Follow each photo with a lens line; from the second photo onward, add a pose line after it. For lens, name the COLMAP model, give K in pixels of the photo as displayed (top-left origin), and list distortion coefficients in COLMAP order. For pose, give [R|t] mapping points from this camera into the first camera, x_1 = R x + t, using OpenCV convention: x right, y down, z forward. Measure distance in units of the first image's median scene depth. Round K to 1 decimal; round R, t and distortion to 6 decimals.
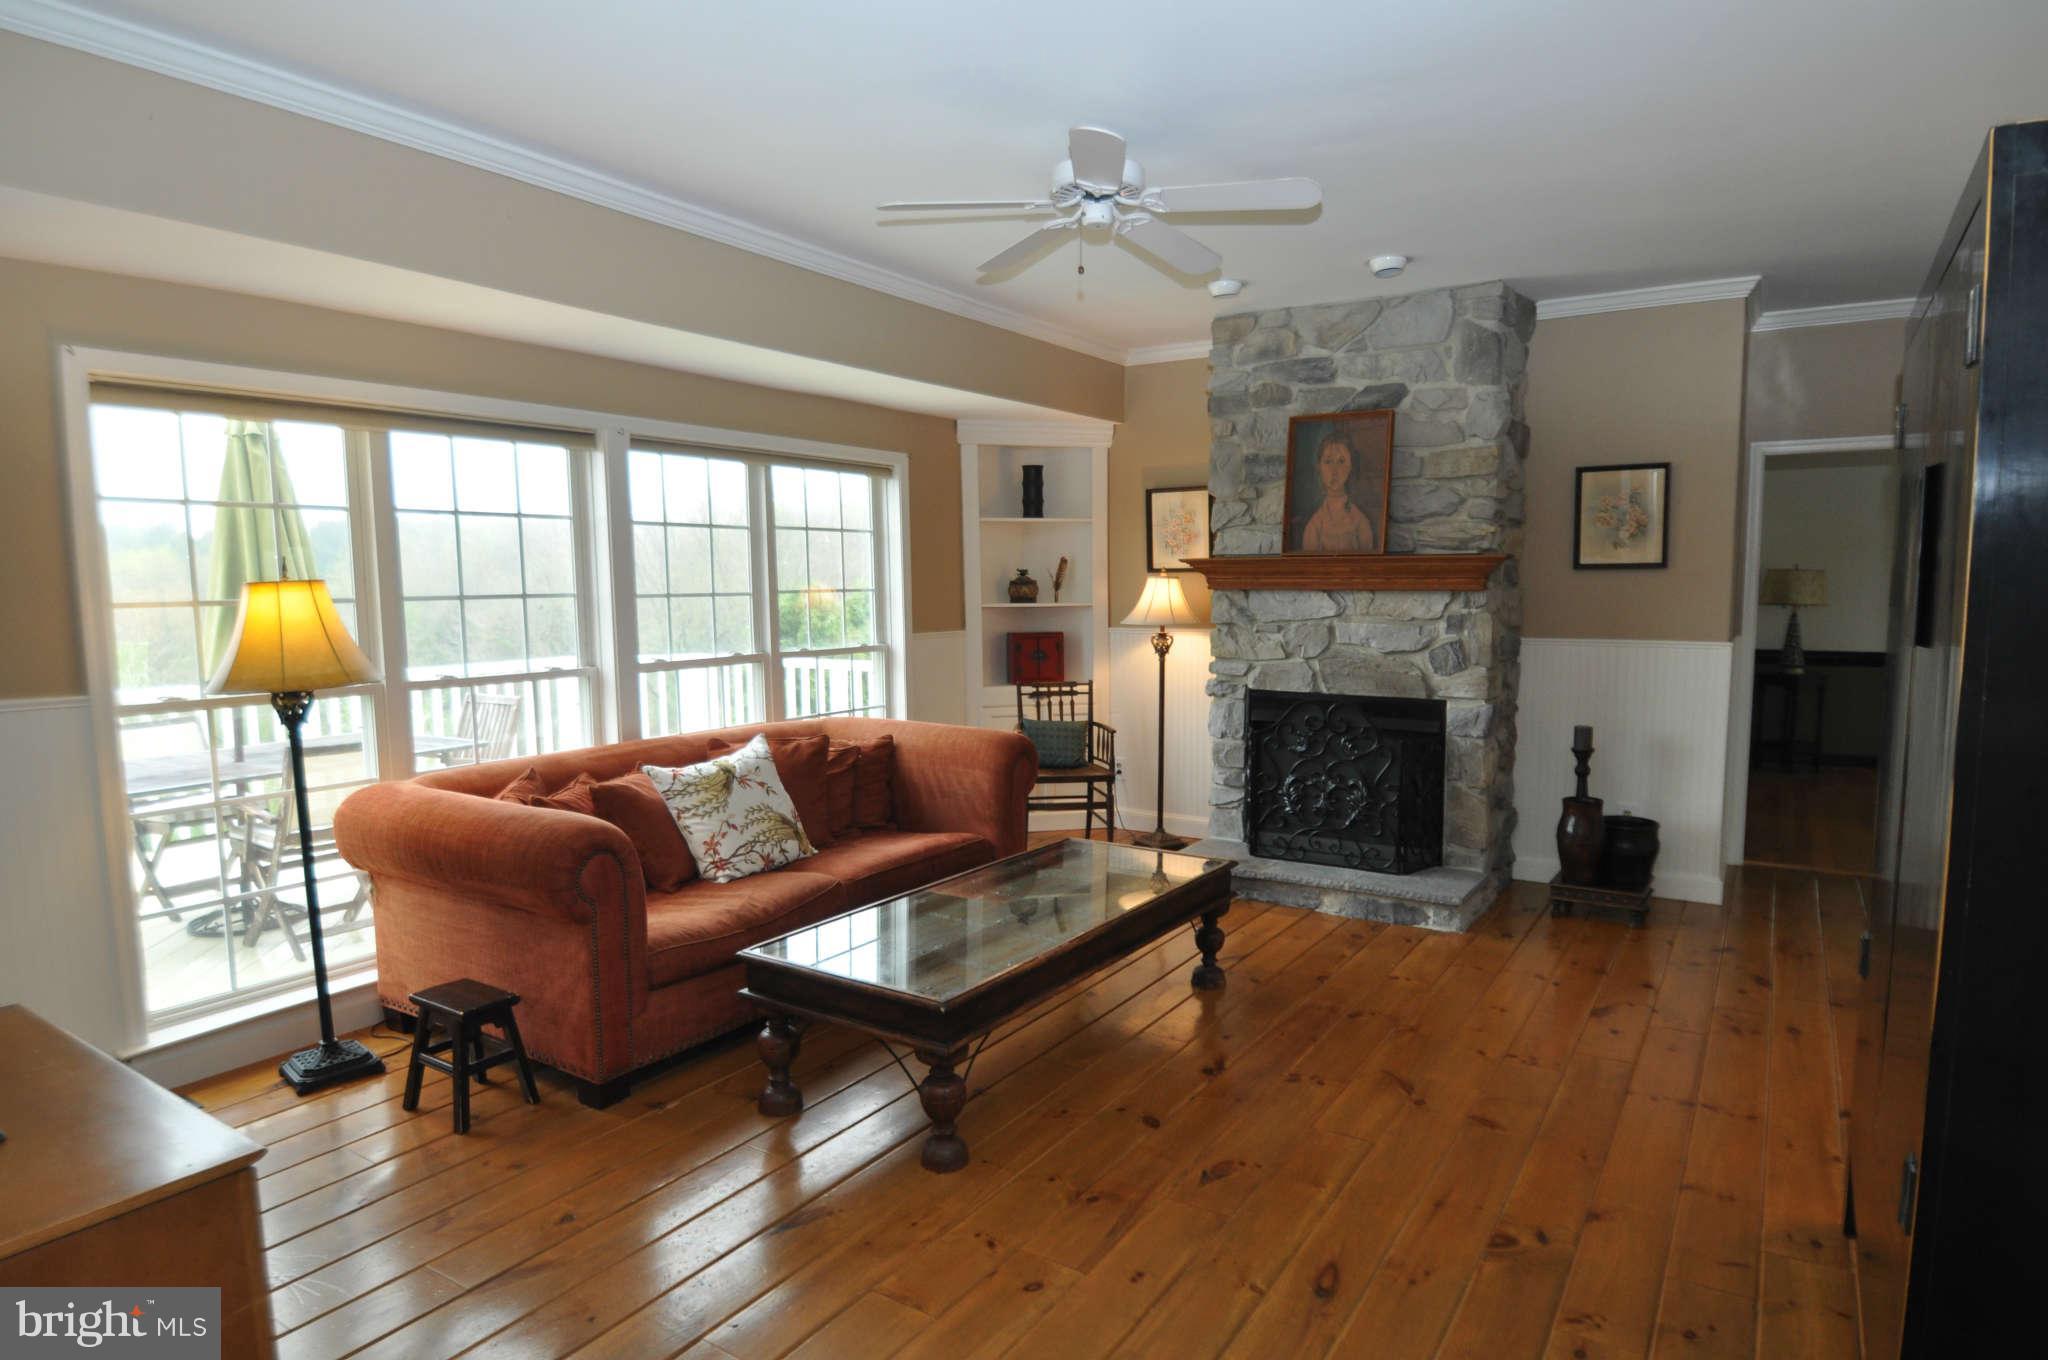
lens RADIAL K [[1166.2, 0, 1047.1], [0, 1166.2, 706.9], [0, 0, 1]] dist [-0.027802, 0.000640]
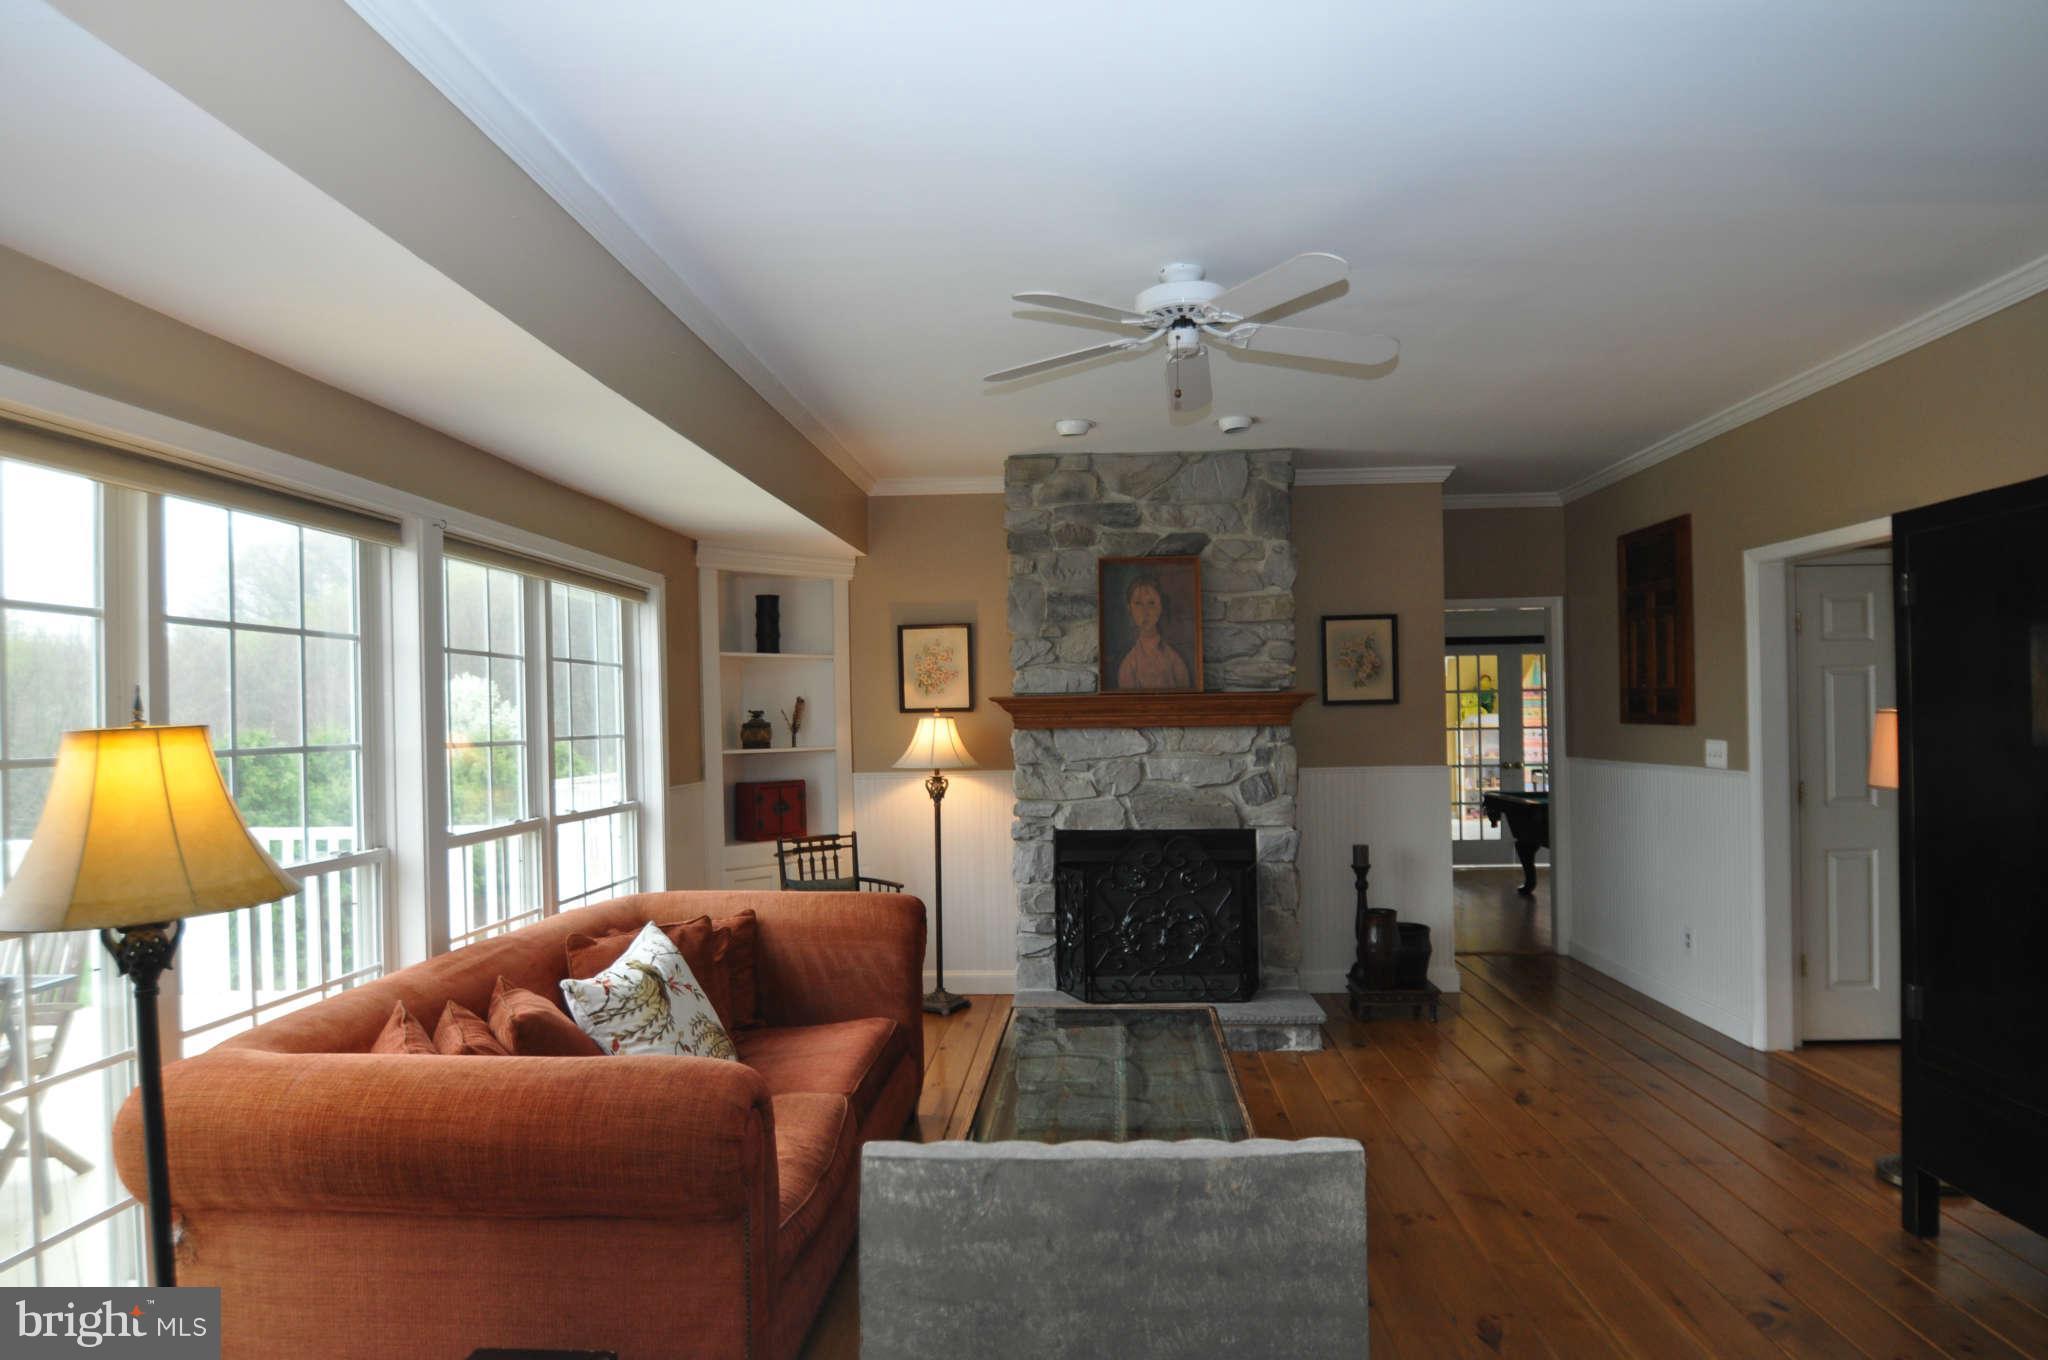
lens RADIAL K [[1166.2, 0, 1047.1], [0, 1166.2, 706.9], [0, 0, 1]] dist [-0.027802, 0.000640]
pose [[0.866206, -0.005238, 0.499660, -0.343143], [0.066366, 0.992292, -0.104650, -0.017265], [-0.495260, 0.123809, 0.859877, 0.165295]]
